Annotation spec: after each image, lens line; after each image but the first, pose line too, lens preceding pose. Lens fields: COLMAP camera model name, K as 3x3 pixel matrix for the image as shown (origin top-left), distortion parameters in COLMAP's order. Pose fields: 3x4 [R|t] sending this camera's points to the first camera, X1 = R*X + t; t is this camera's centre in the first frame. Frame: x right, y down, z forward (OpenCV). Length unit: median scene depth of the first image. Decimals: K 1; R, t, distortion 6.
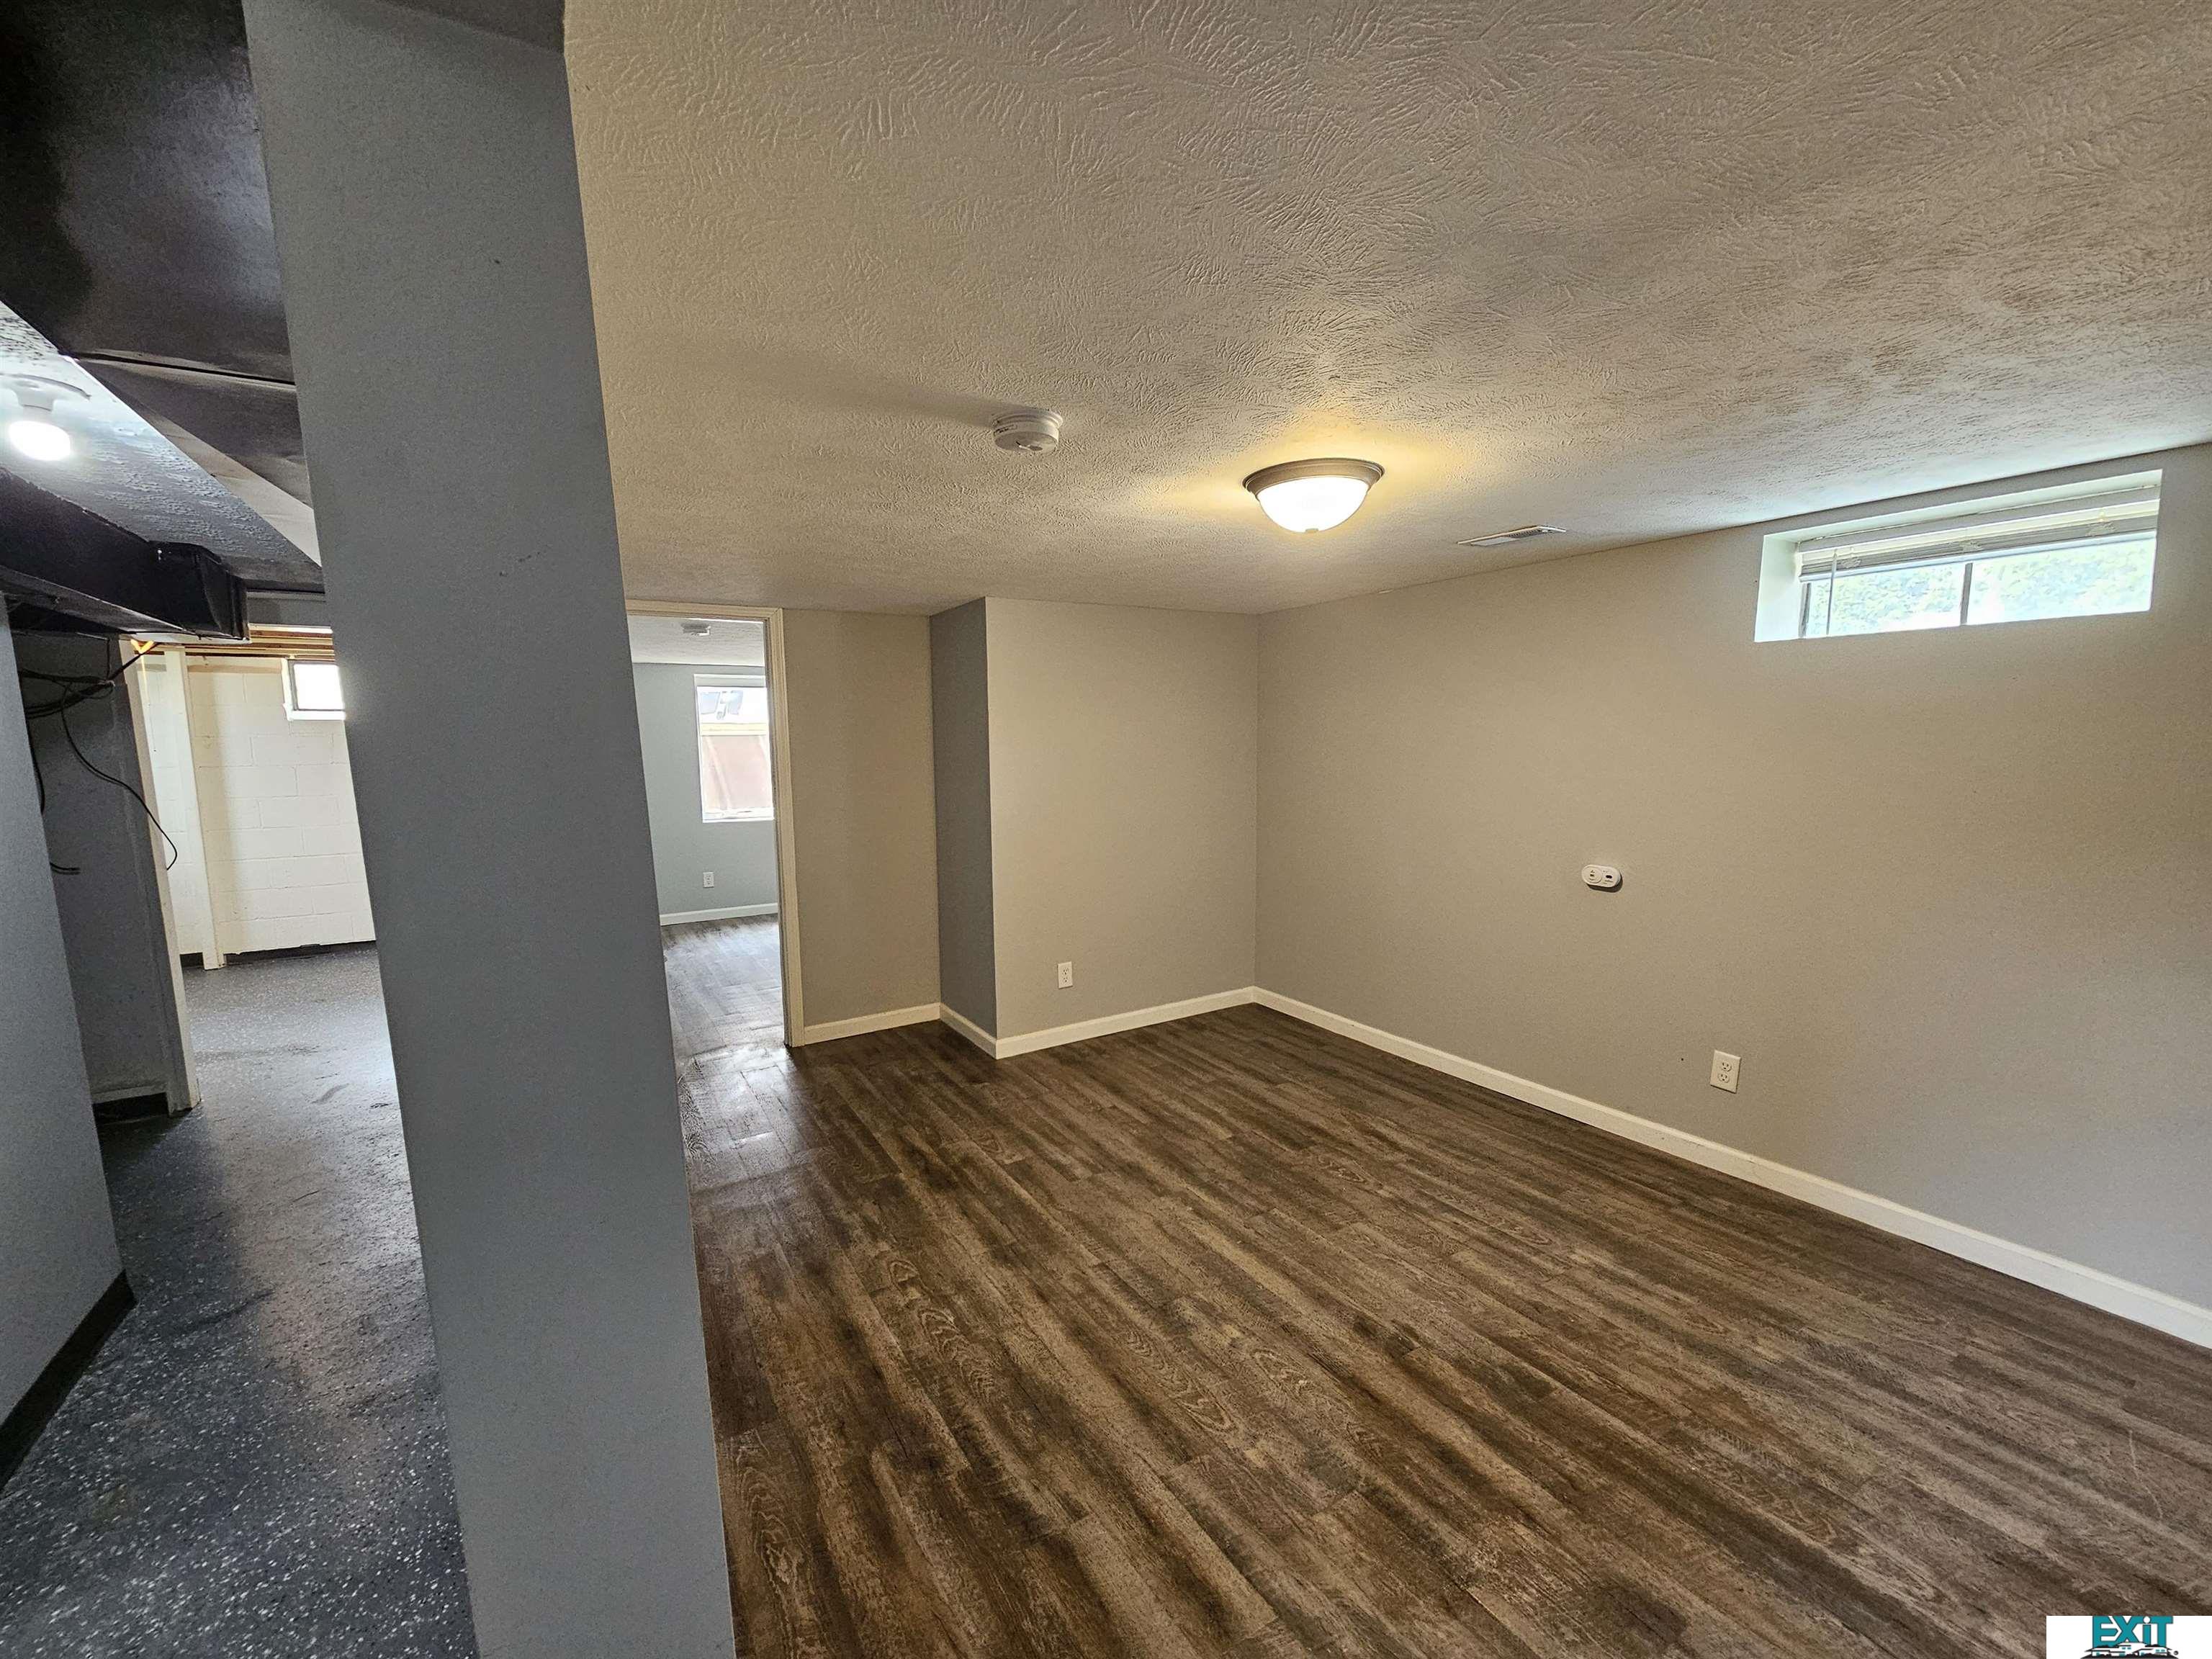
lens RADIAL K [[903.3, 0, 1098.2], [0, 903.3, 846.9], [0, 0, 1]] dist [-0.002257, -0.000771]
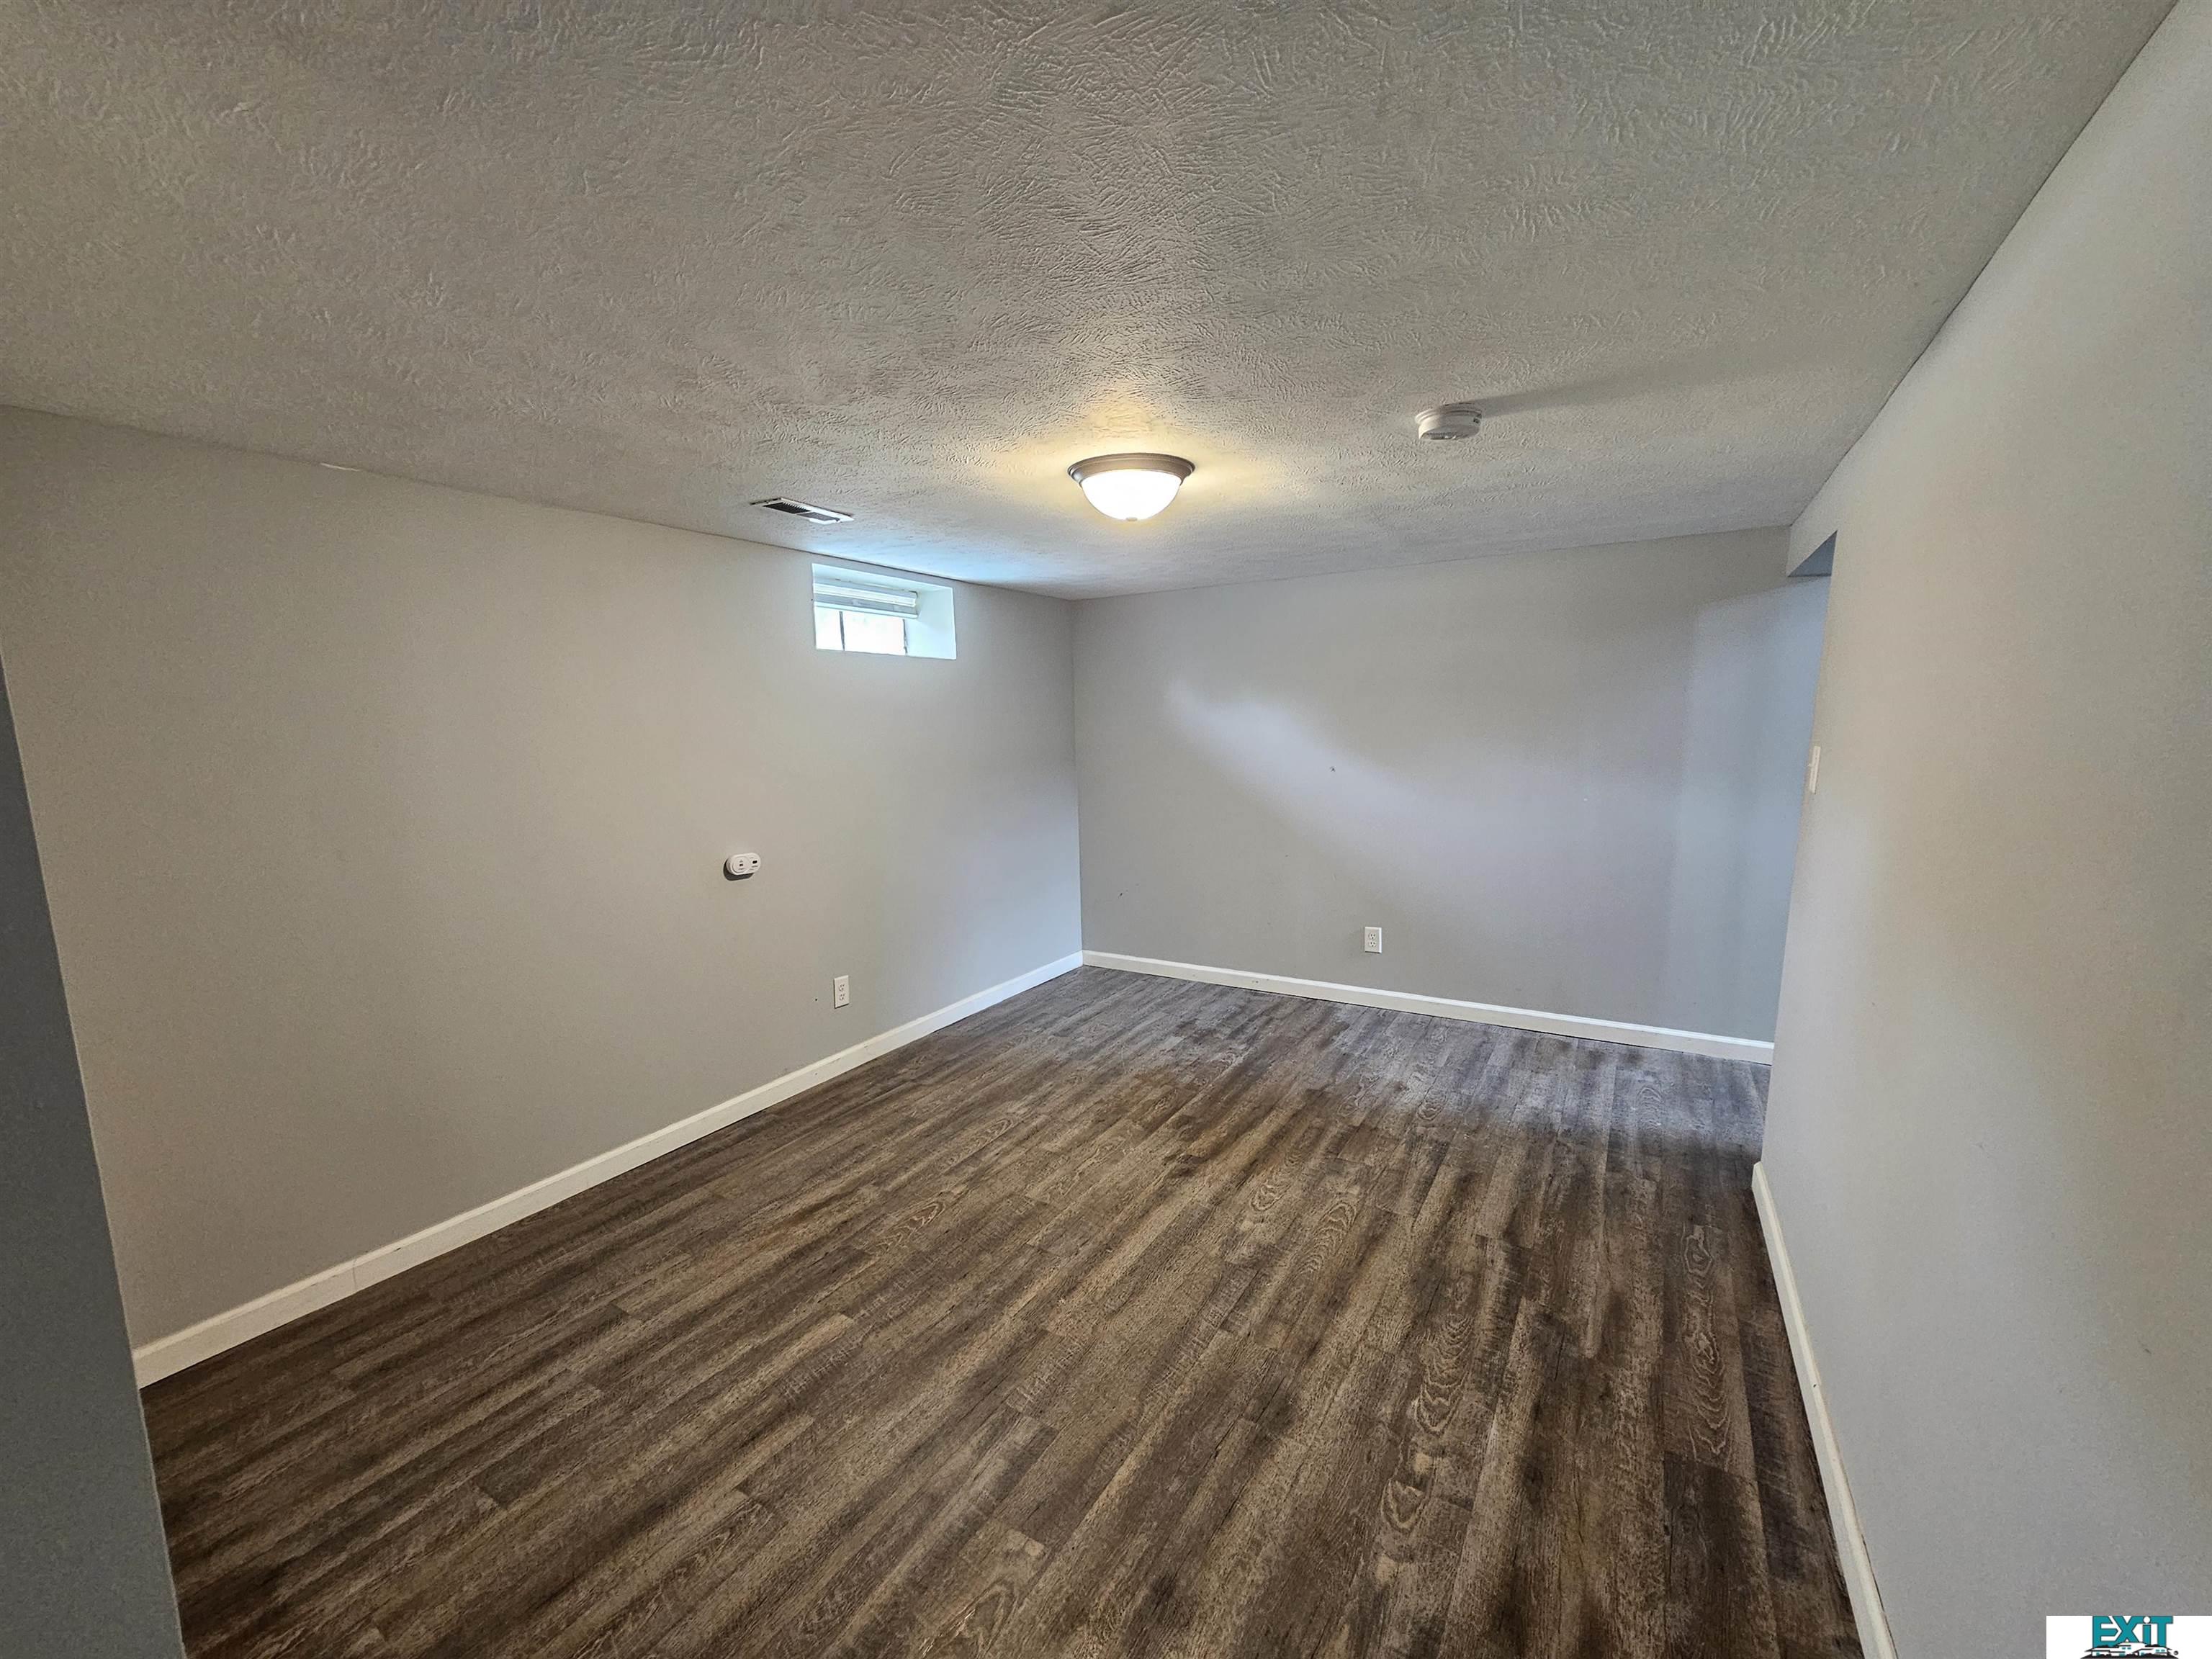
lens RADIAL K [[903.3, 0, 1098.2], [0, 903.3, 846.9], [0, 0, 1]] dist [-0.002257, -0.000771]
pose [[-0.455450, -0.103809, 0.884189, -0.718537], [0.133704, 0.973938, 0.183217, -0.166496], [-0.880164, 0.201666, -0.429700, 1.528641]]
